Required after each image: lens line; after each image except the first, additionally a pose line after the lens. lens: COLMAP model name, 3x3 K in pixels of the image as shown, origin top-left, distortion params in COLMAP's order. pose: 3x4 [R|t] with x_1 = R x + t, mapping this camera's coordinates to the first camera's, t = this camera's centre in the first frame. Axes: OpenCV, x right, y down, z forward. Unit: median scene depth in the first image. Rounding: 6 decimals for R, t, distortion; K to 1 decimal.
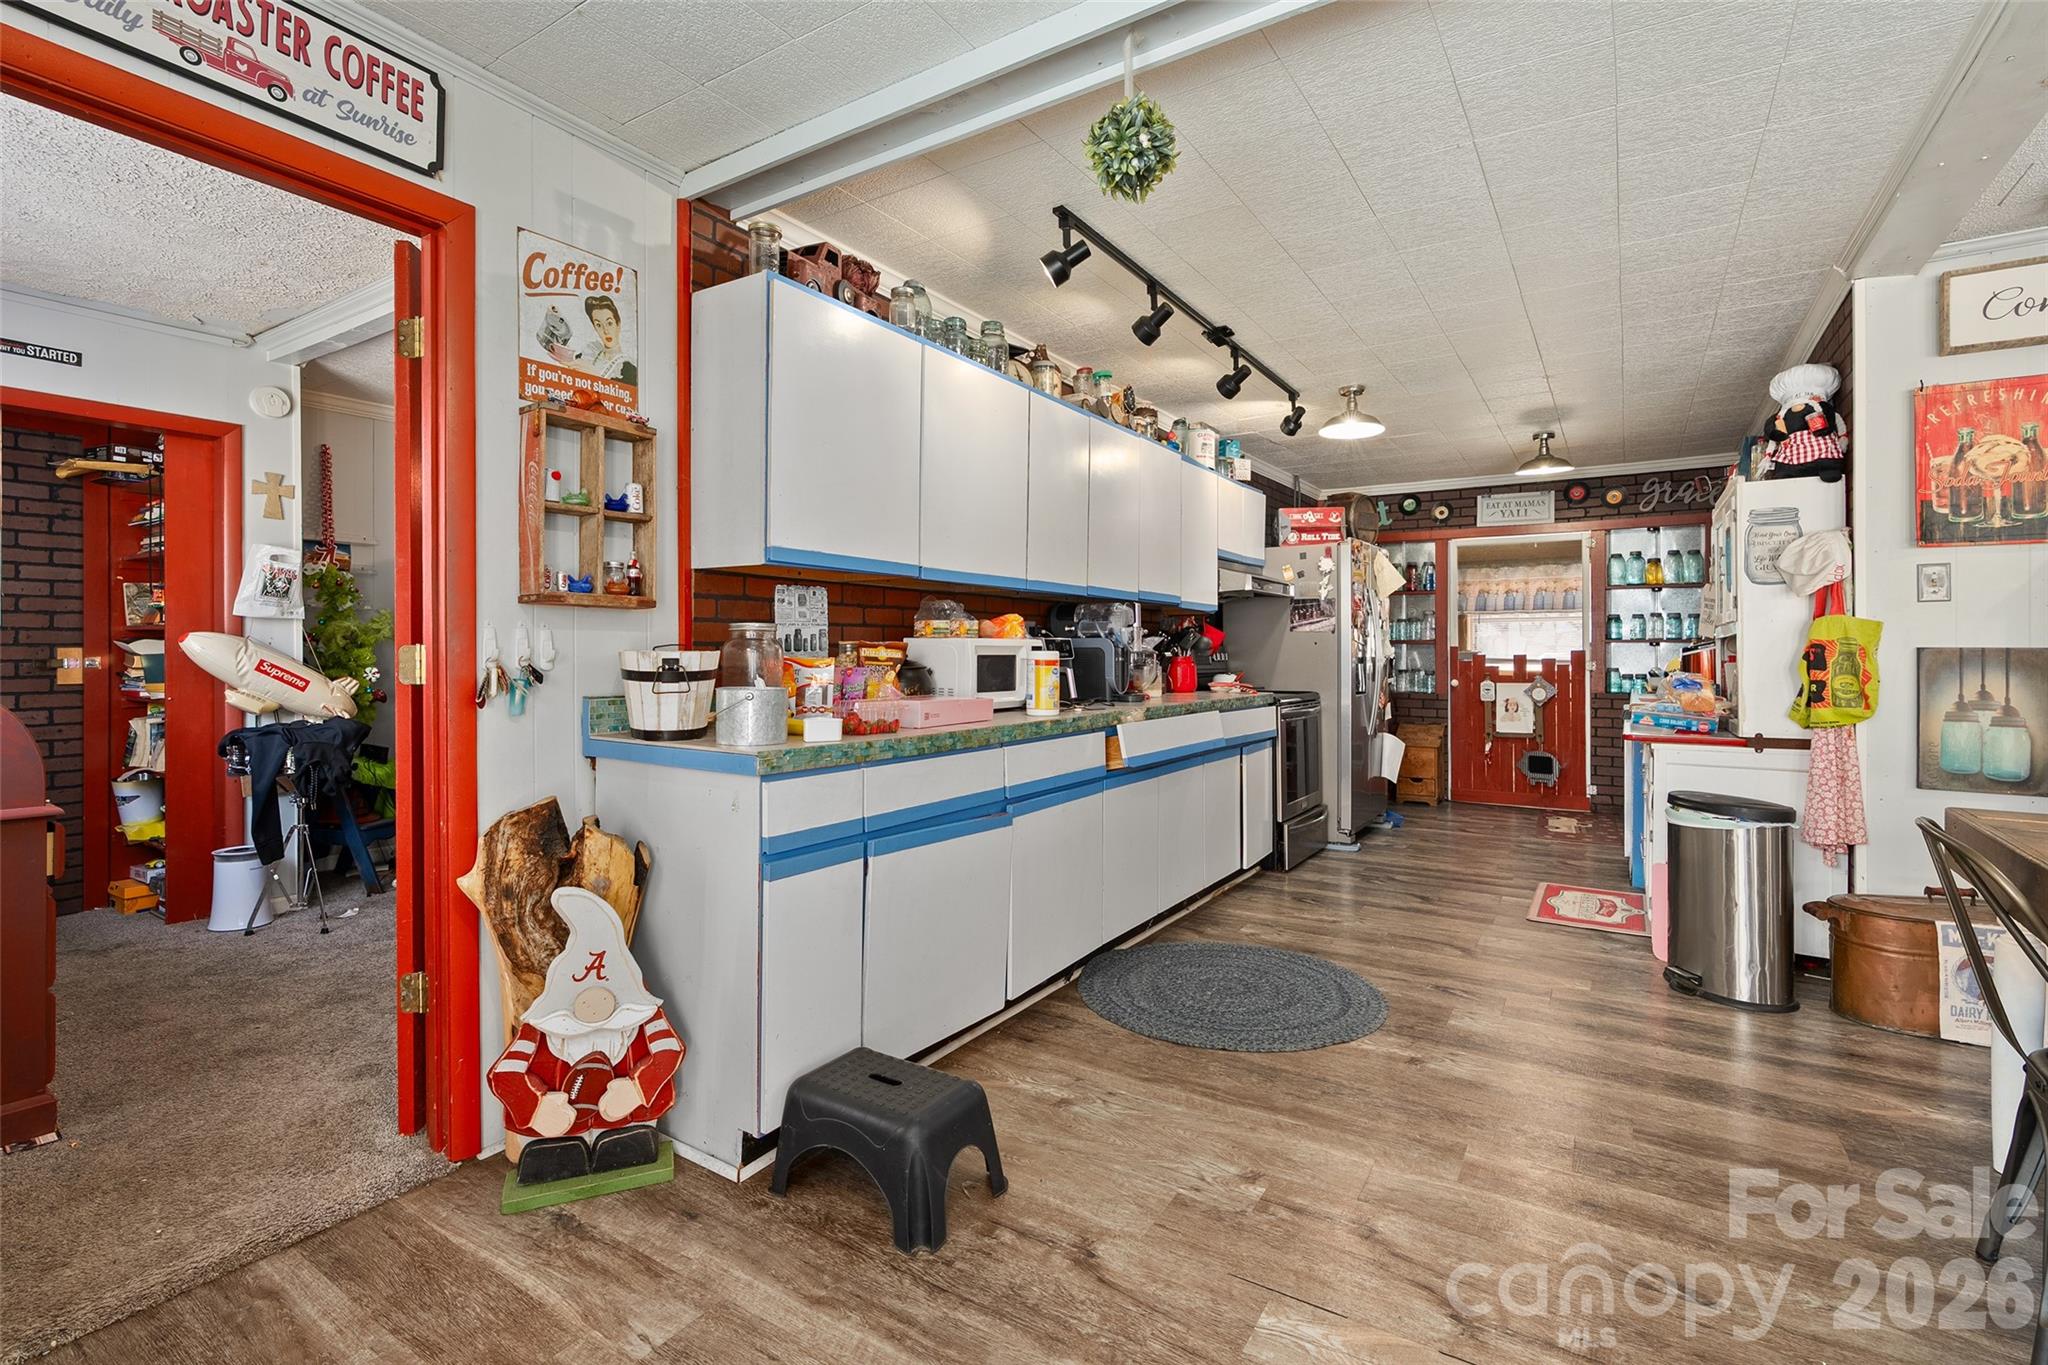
lens RADIAL K [[933.7, 0, 1009.2], [0, 933.7, 649.2], [0, 0, 1]] dist [-0.006556, 0.004514]
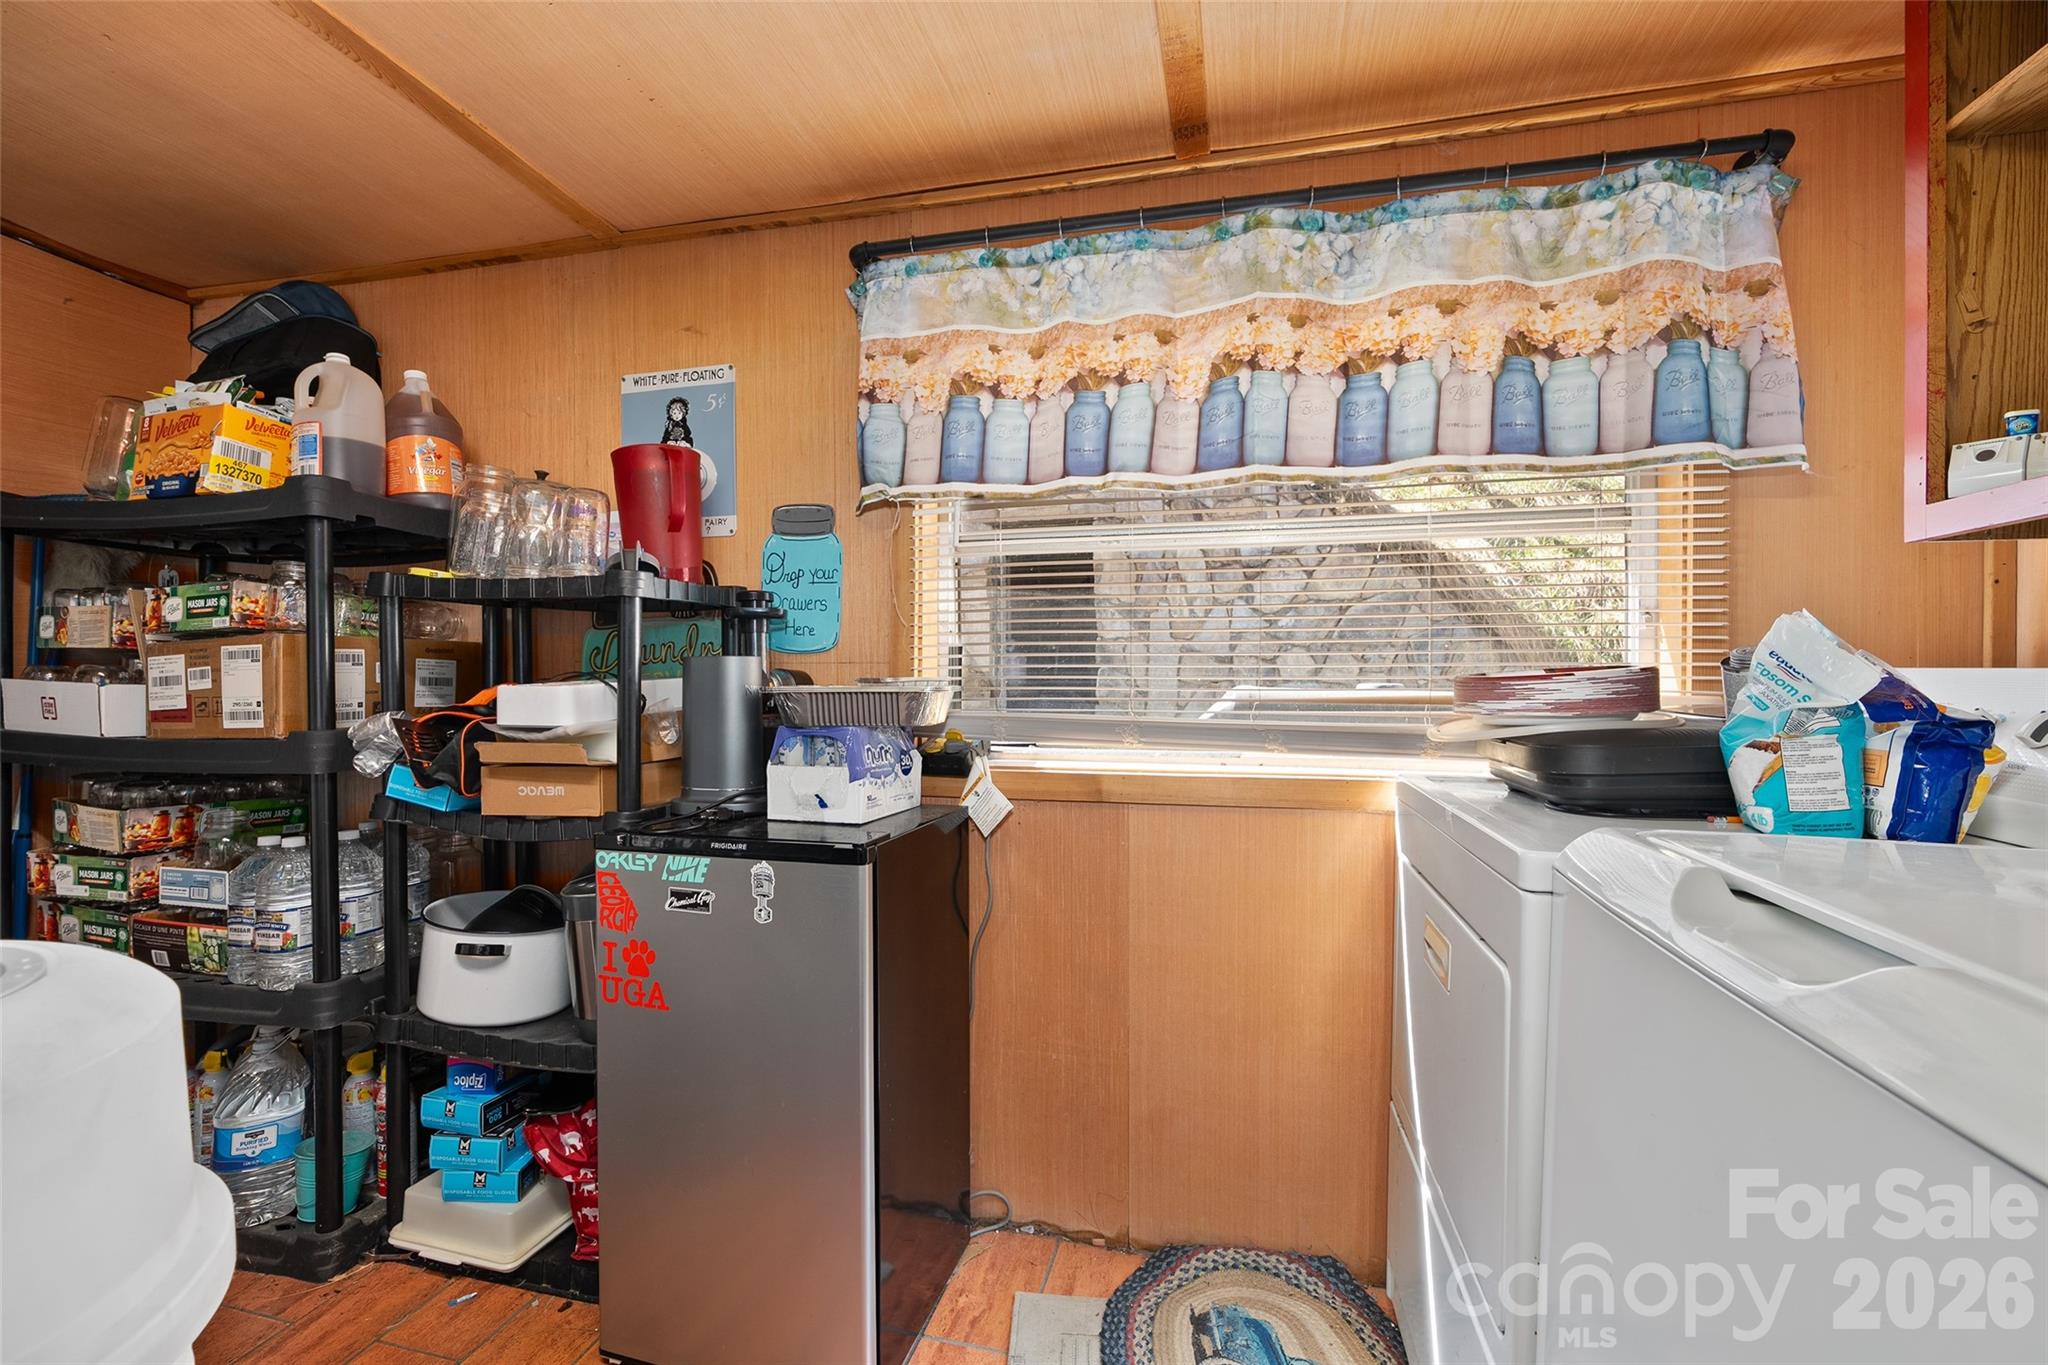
lens RADIAL K [[933.7, 0, 1020.1], [0, 933.7, 680.4], [0, 0, 1]] dist [-0.006556, 0.004514]
pose [[0.945175, -0.008006, 0.326467, 1.142343], [0.000829, 0.999755, 0.022116, -0.008271], [-0.326564, -0.020633, 0.944950, 2.035559]]
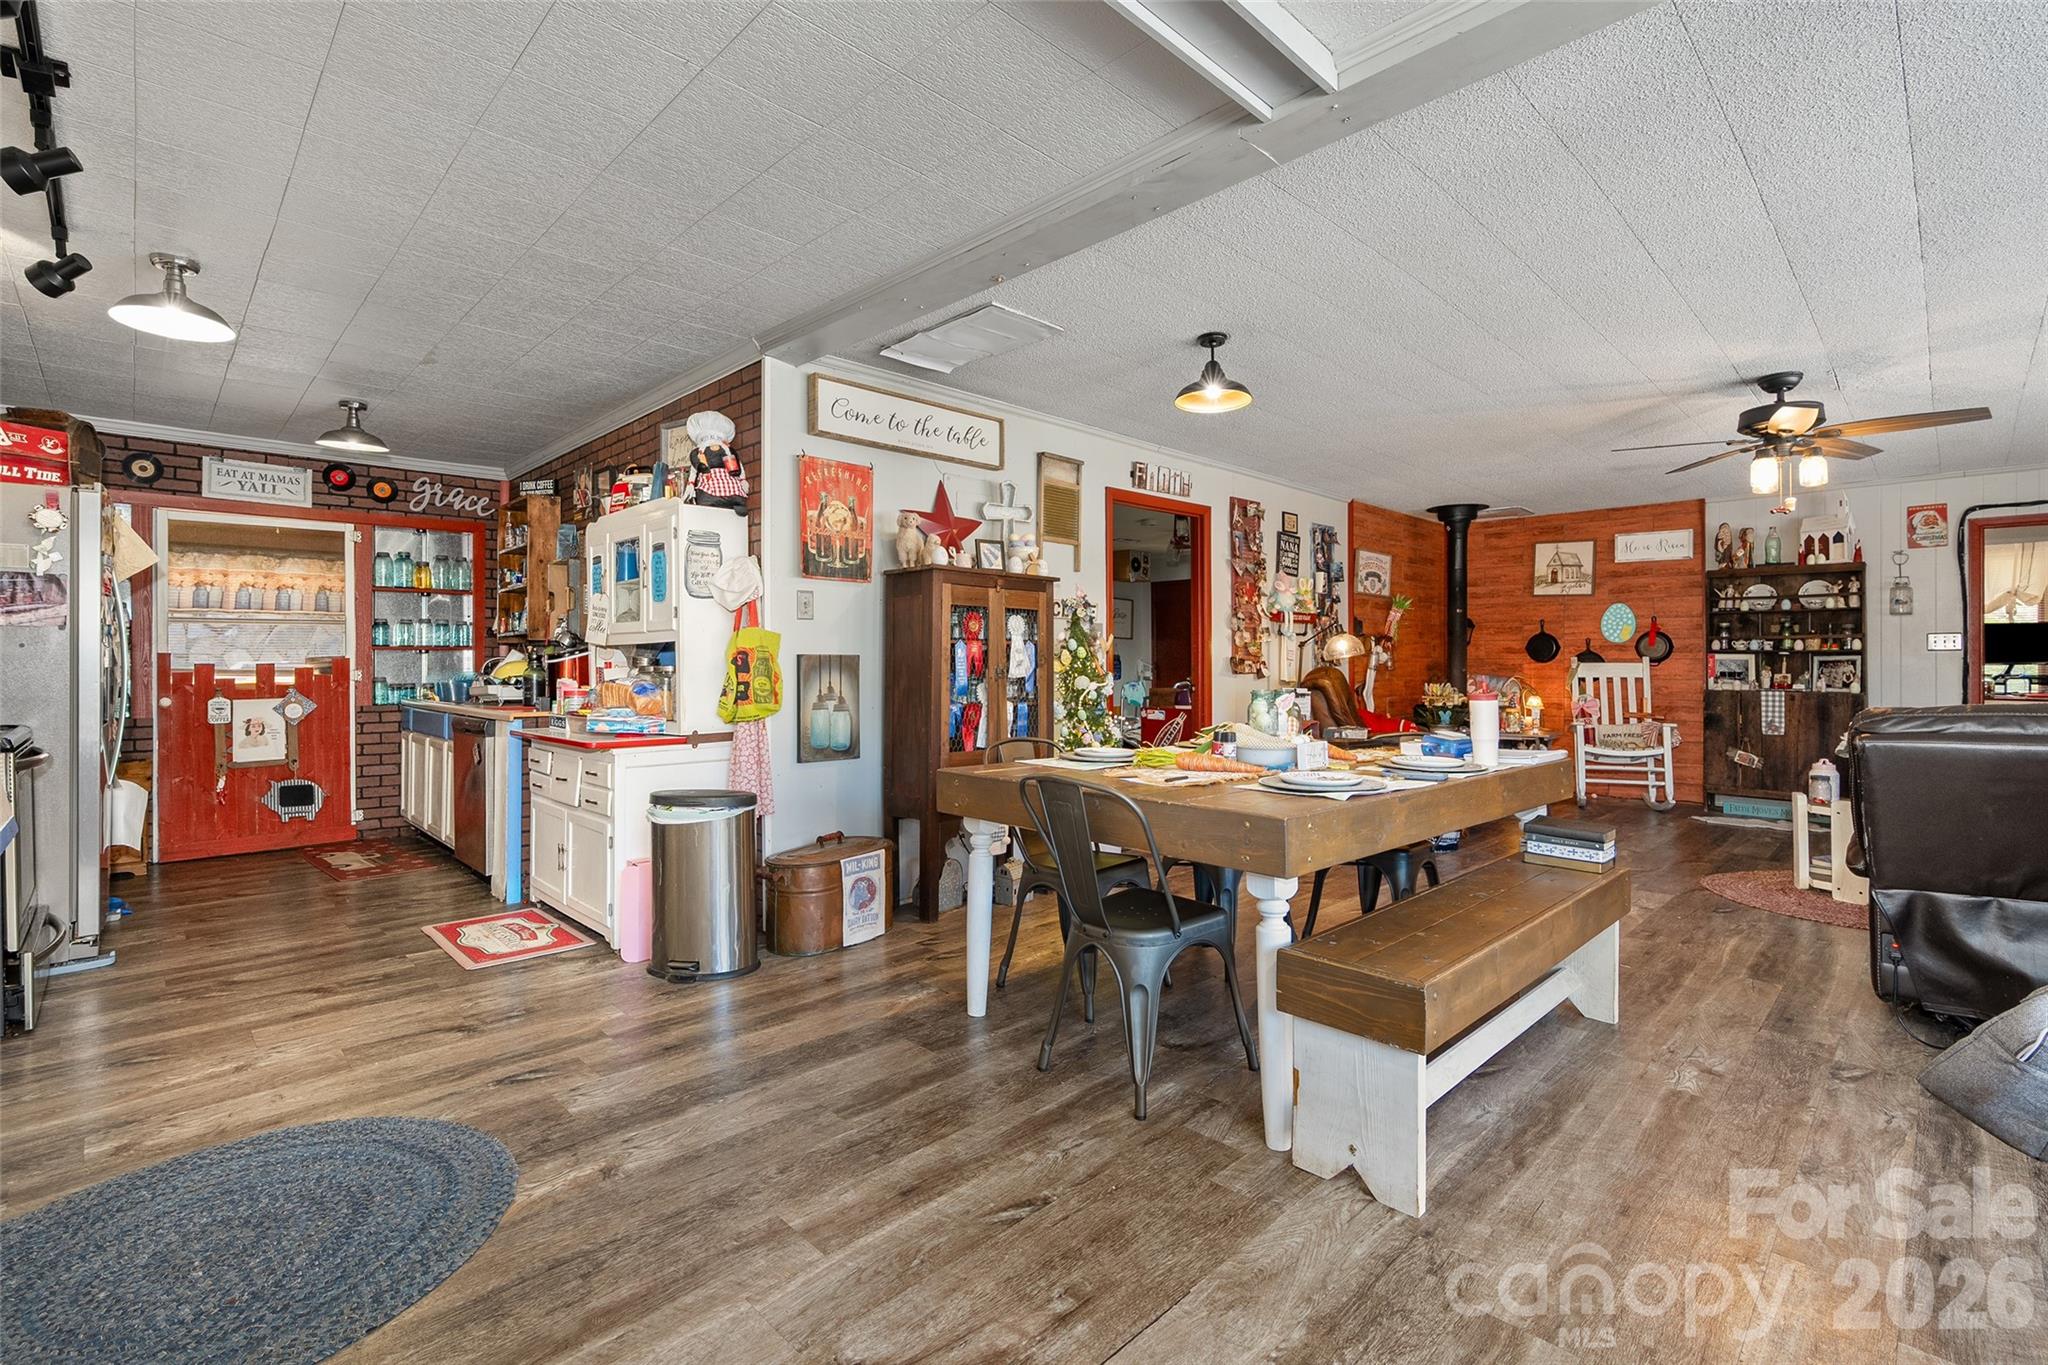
lens RADIAL K [[933.7, 0, 1024.9], [0, 933.7, 654.7], [0, 0, 1]] dist [-0.006556, 0.004514]
pose [[0.216098, 0.004892, 0.976360, -0.202816], [0.000112, 0.999987, -0.005035, 0.004744], [-0.976372, 0.001198, 0.216094, 0.371221]]
